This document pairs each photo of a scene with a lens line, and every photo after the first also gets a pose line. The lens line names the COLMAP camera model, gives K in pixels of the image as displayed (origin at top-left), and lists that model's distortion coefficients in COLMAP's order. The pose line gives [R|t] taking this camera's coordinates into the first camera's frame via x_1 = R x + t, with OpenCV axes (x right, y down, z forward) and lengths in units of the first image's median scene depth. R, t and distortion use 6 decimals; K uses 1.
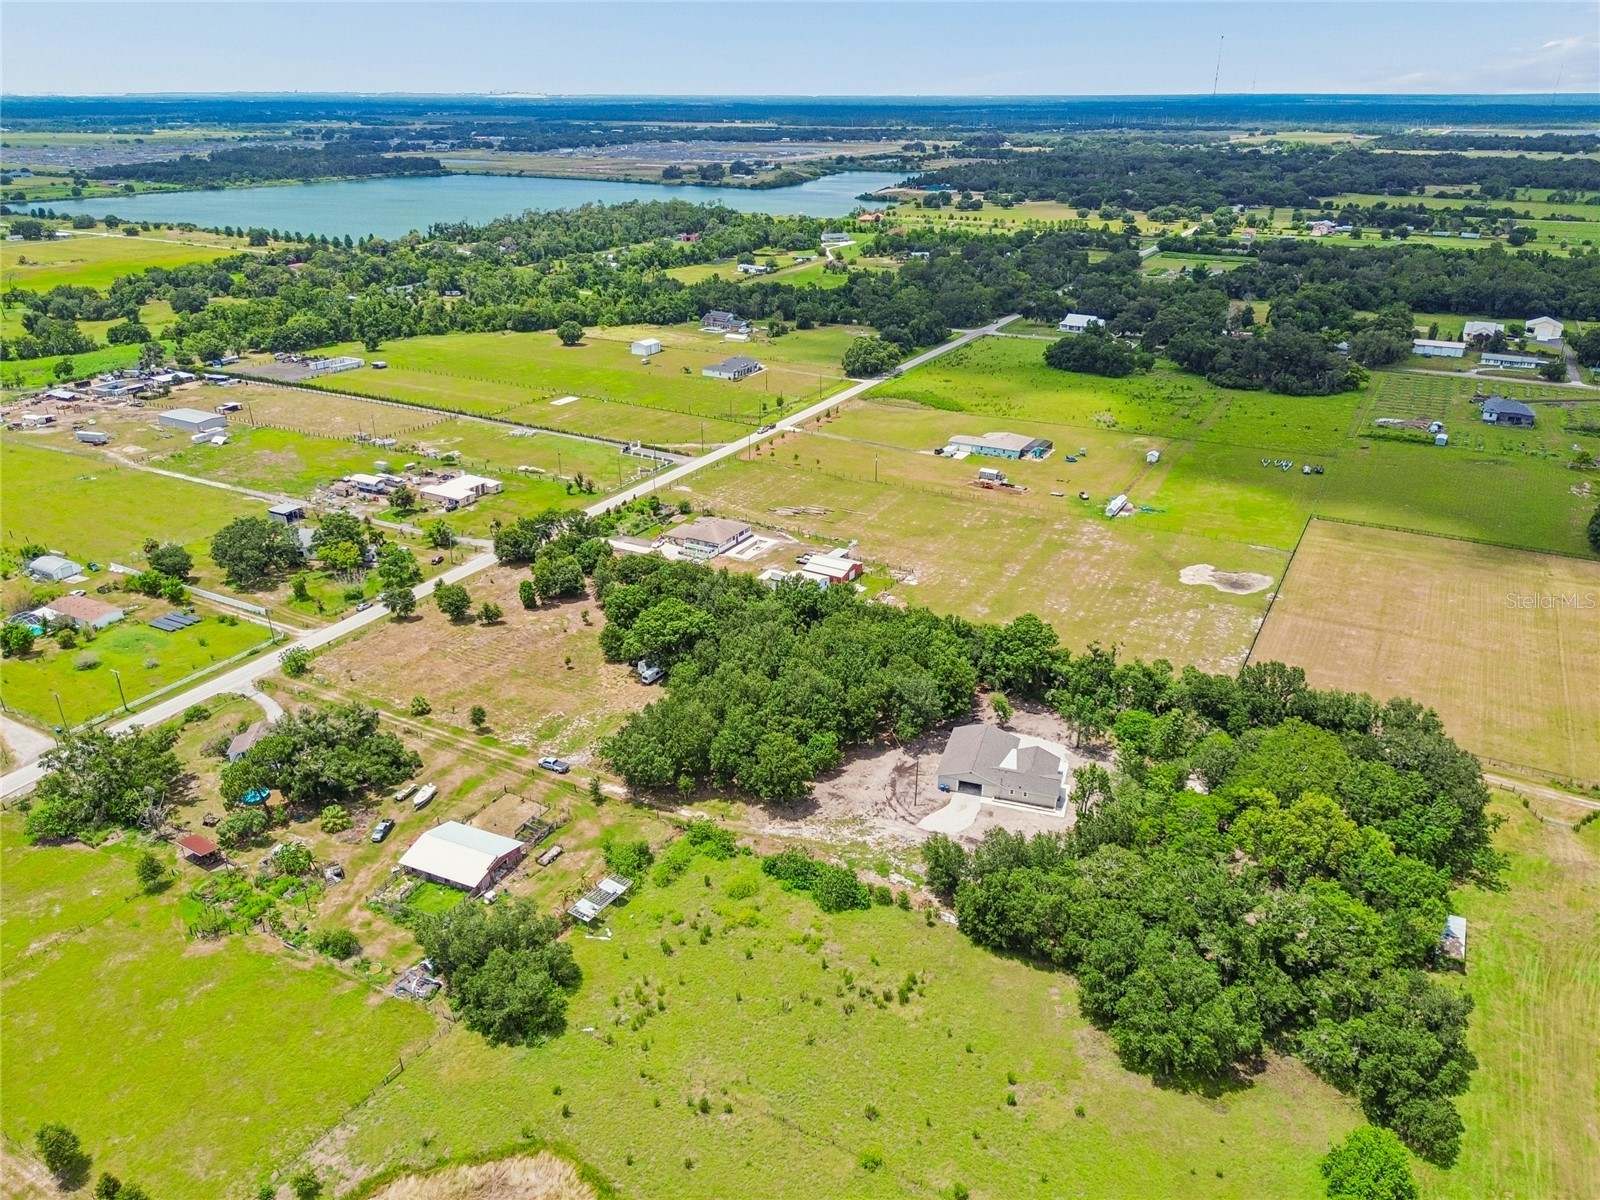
lens RADIAL K [[1149.2, 0, 797.2], [0, 1149.2, 594.5], [0, 0, 1]] dist [0.055870, -0.054975]
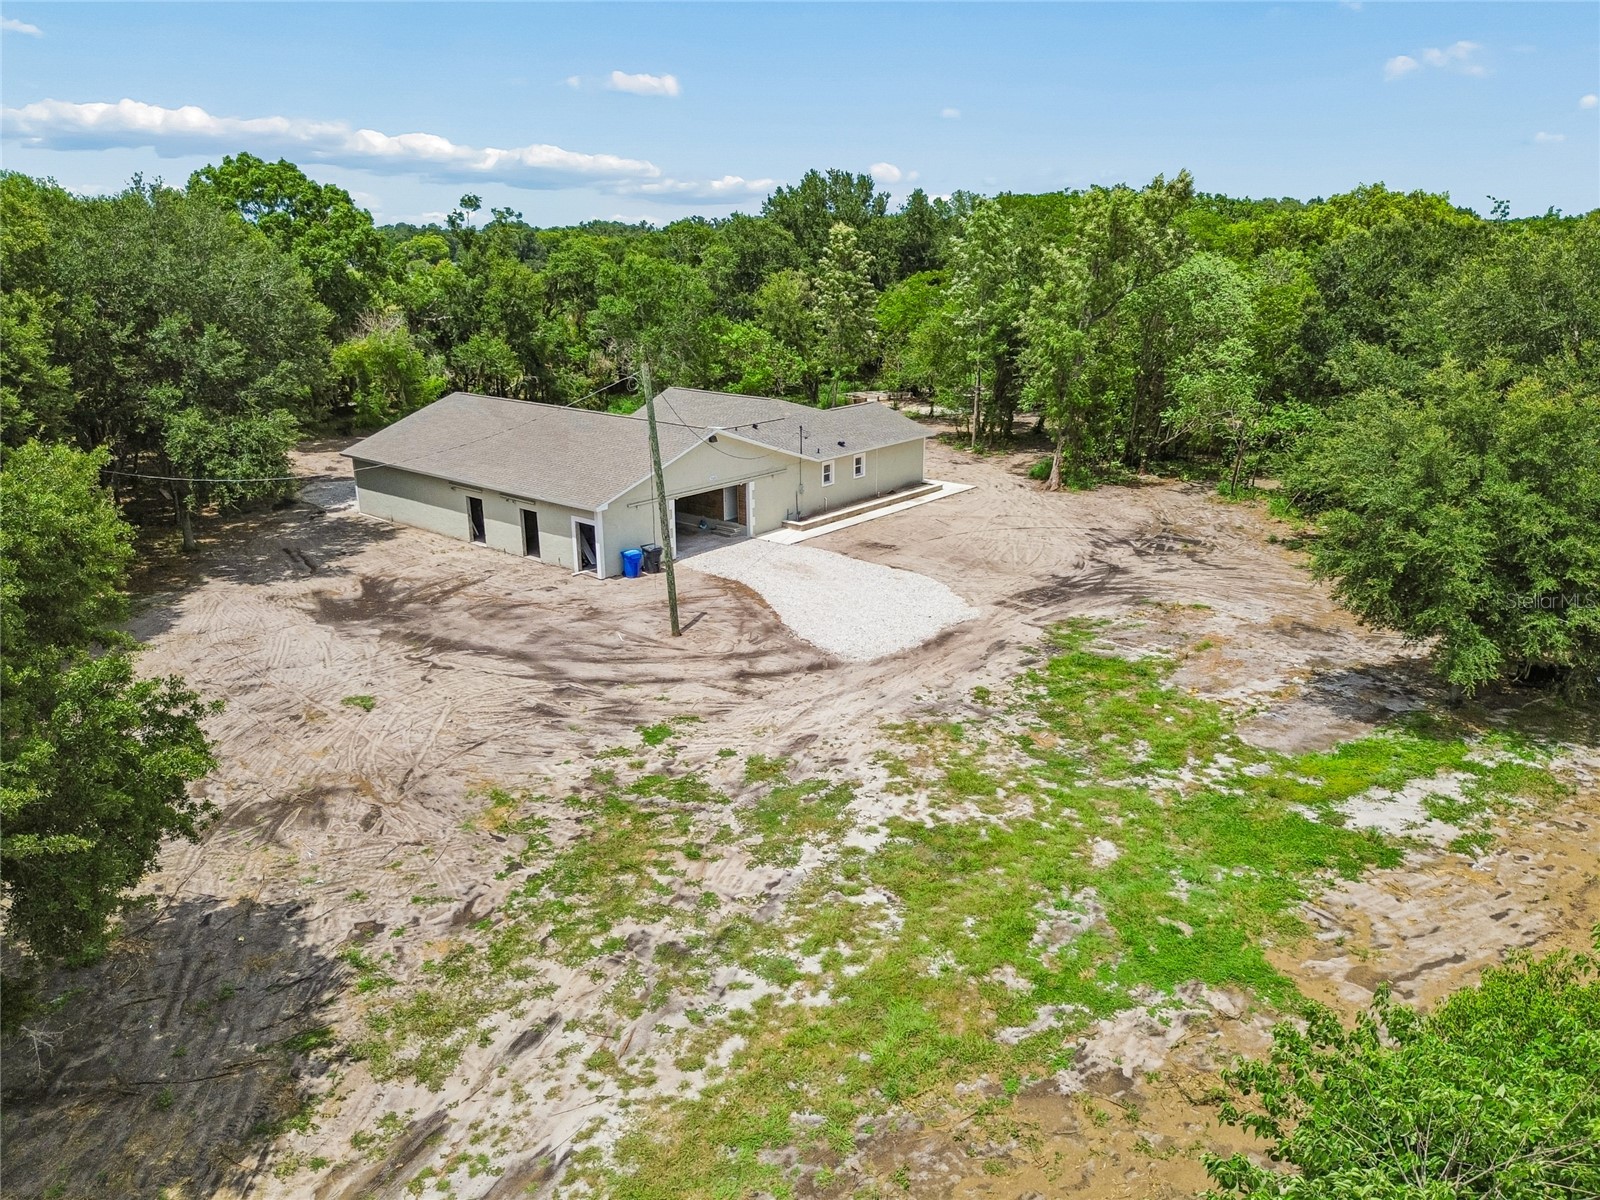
lens RADIAL K [[1151.9, 0, 807.6], [0, 1151.9, 604.4], [0, 0, 1]] dist [0.065448, -0.065540]
pose [[0.371674, -0.284907, 0.883565, -0.028509], [0.378728, 0.915478, 0.135884, 0.091972], [-0.847599, 0.284126, 0.448161, 0.511524]]
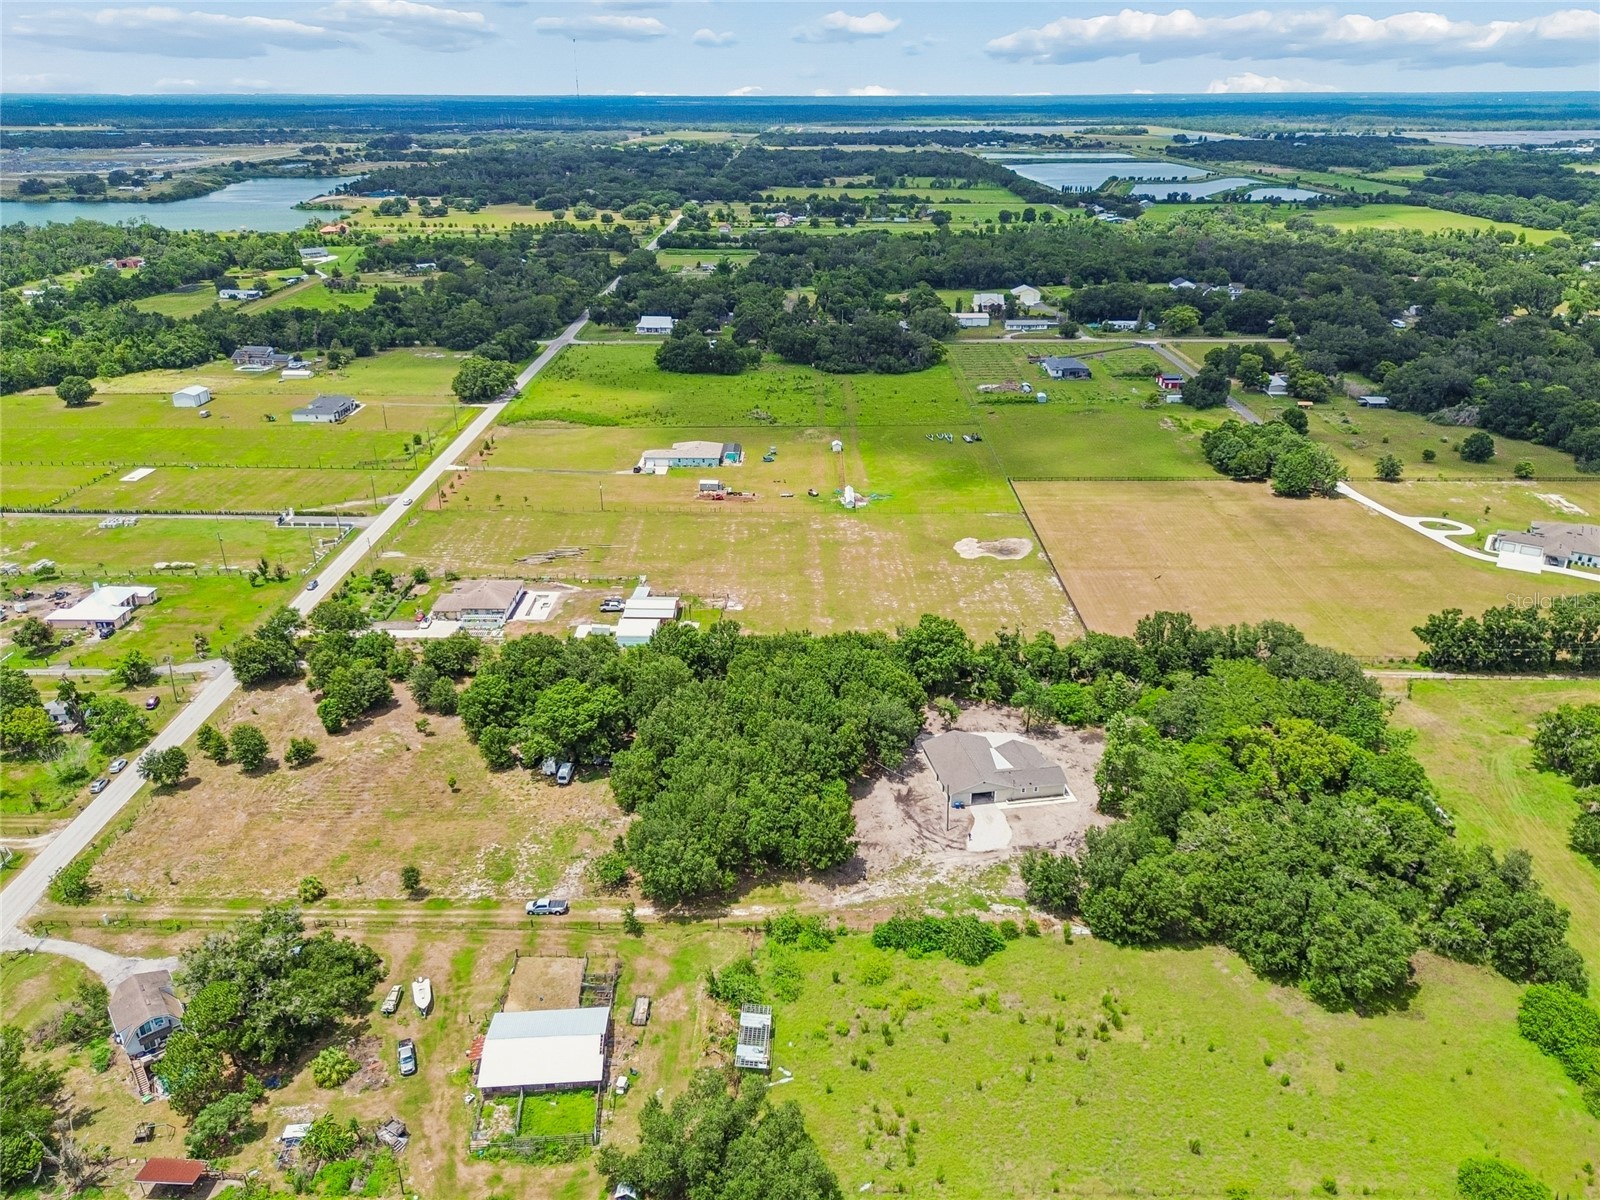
lens RADIAL K [[1151.1, 0, 797.7], [0, 1151.1, 601.7], [0, 0, 1]] dist [0.055277, -0.054008]
pose [[0.878141, -0.194432, 0.437109, -0.224163], [0.192489, 0.980063, 0.049240, -0.043689], [-0.437968, 0.040899, 0.898059, 0.101291]]
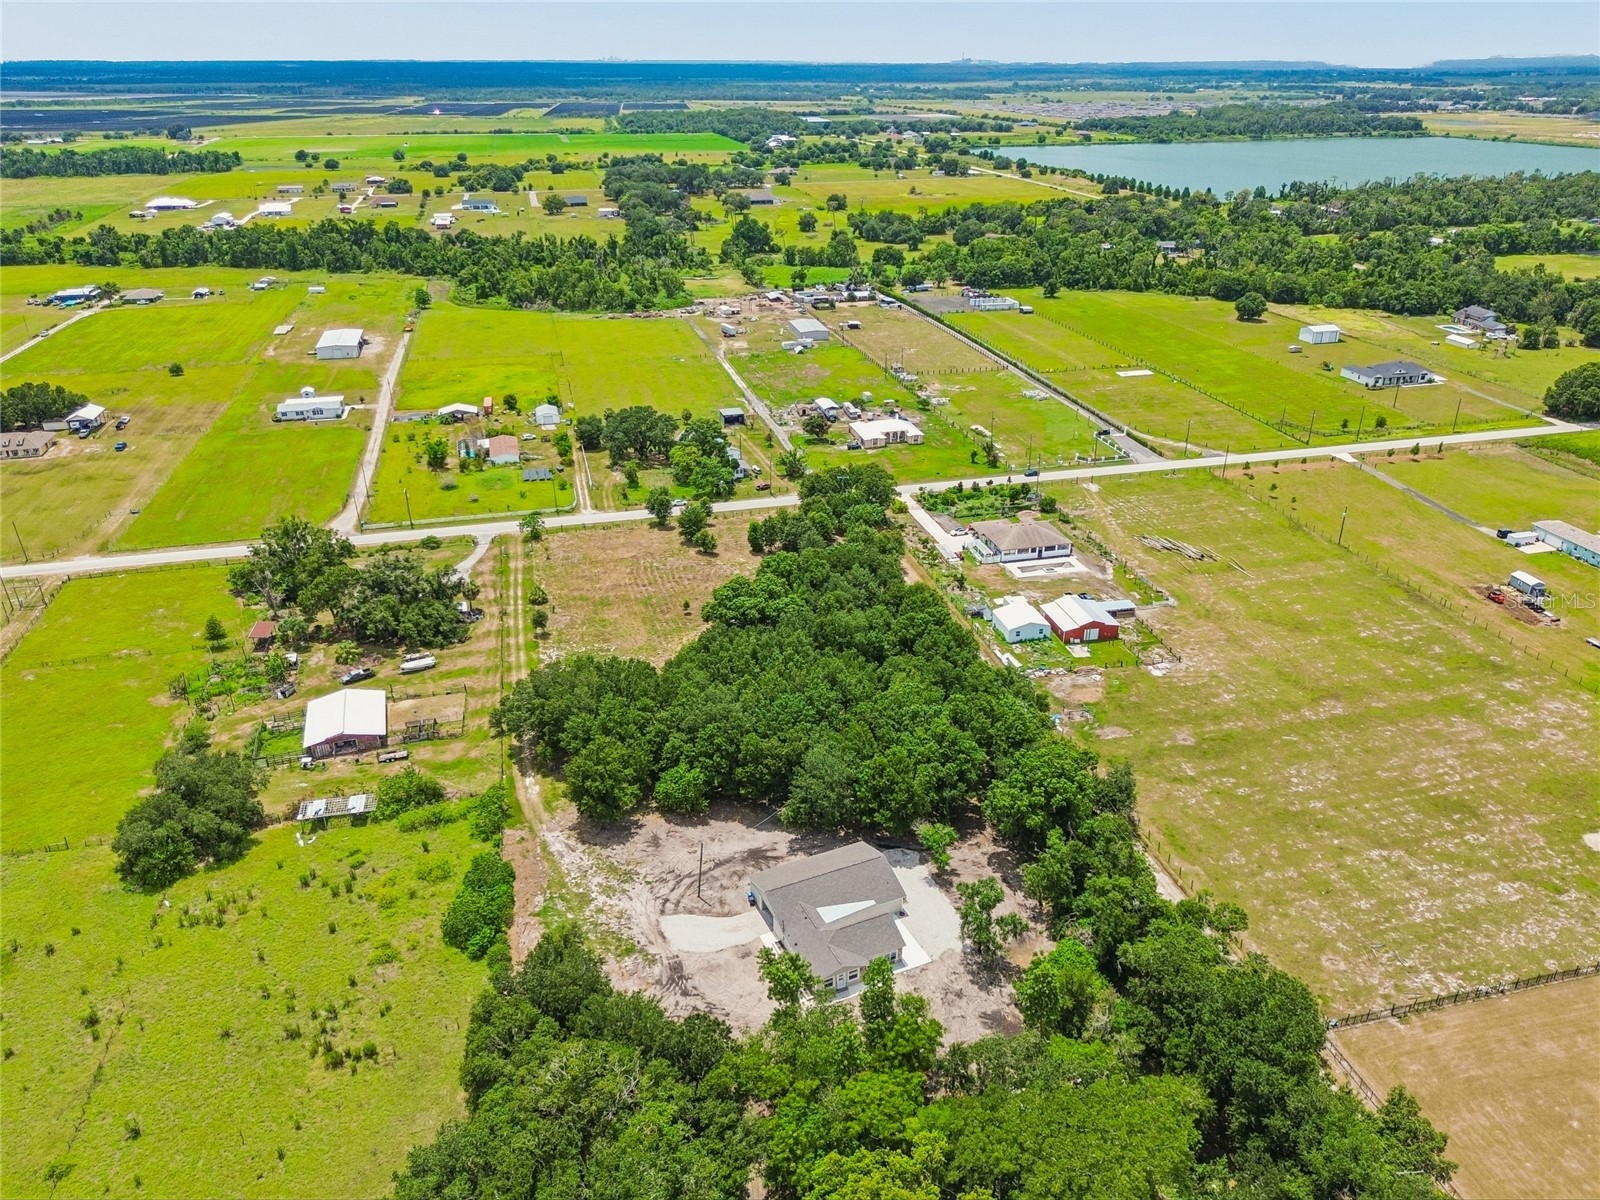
lens RADIAL K [[1135.2, 0, 798.6], [0, 1135.2, 594.3], [0, 0, 1]] dist [0.045624, -0.041036]
pose [[0.680695, 0.307575, -0.664870, 0.337630], [-0.286693, 0.947048, 0.144596, -0.078968], [0.674138, 0.092187, 0.732830, 0.265518]]
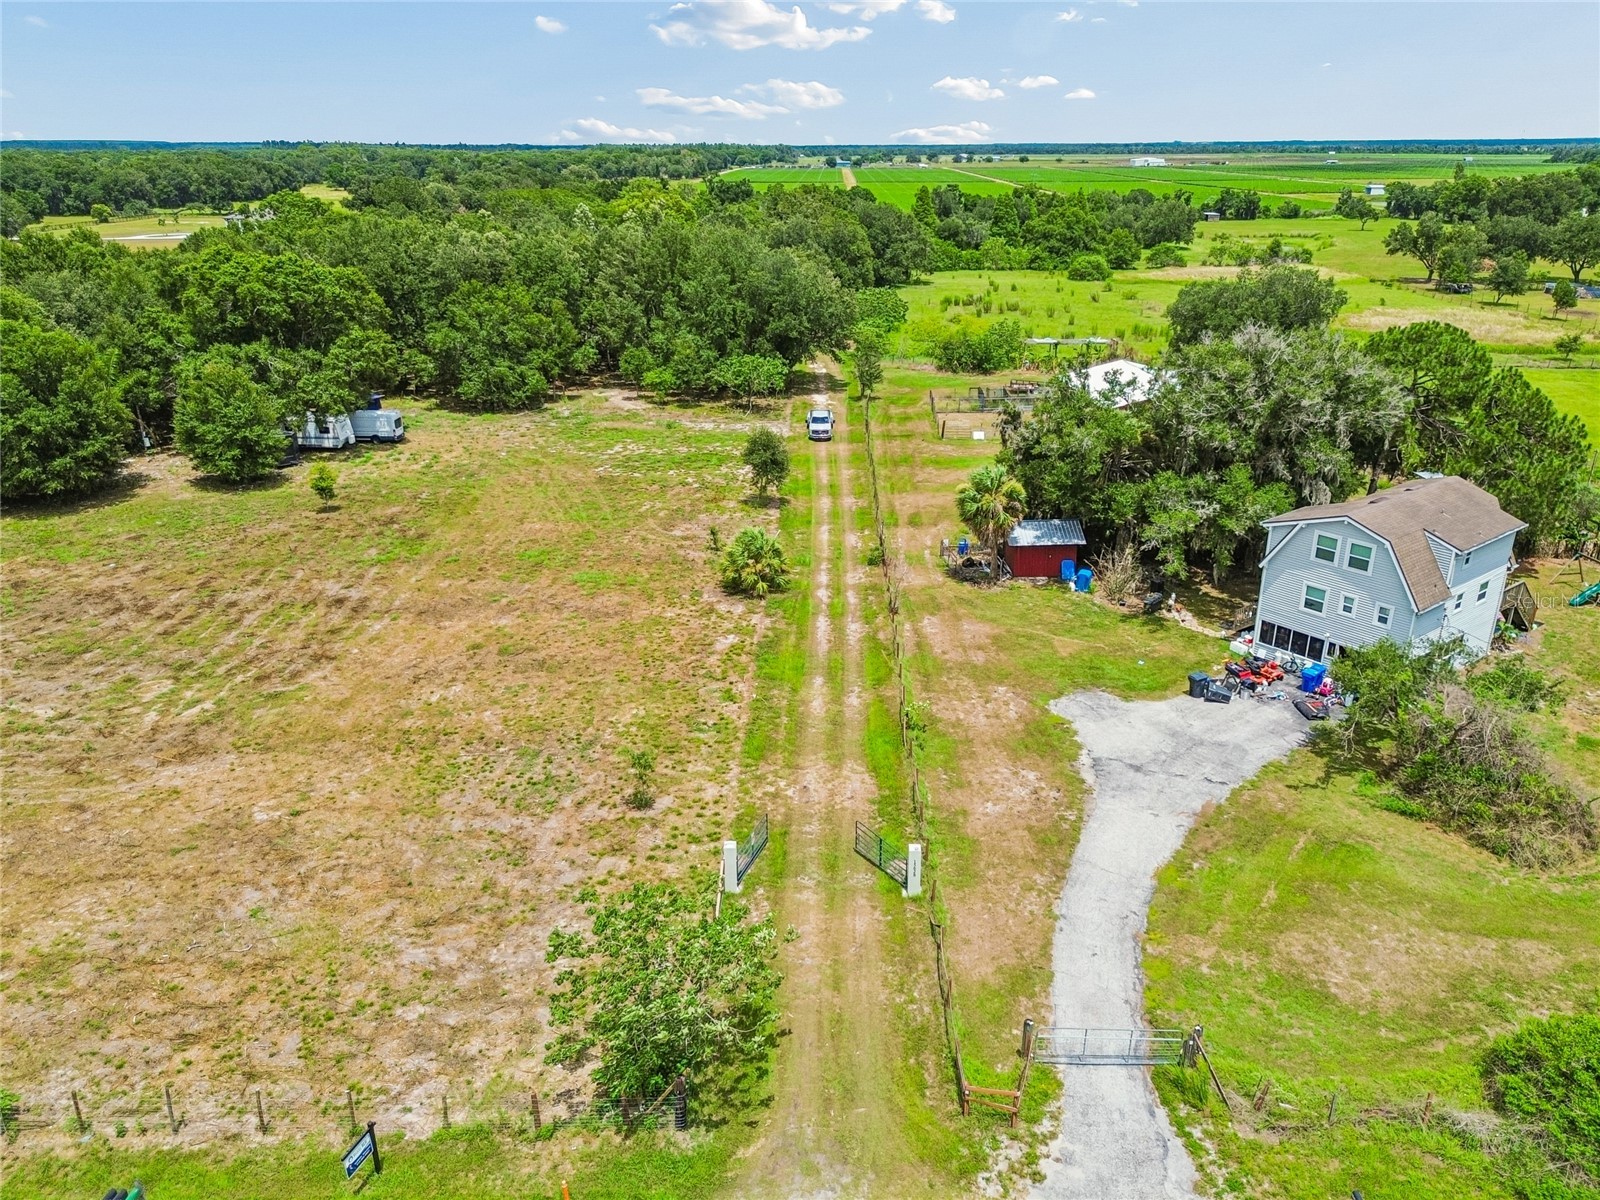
lens RADIAL K [[1141.0, 0, 800.2], [0, 1141.0, 598.6], [0, 0, 1]] dist [0.093405, -0.119534]
pose [[-0.473008, -0.323655, 0.819457, -0.365006], [0.354123, 0.781811, 0.513194, -0.022032], [-0.806759, 0.532934, -0.255189, 0.696553]]
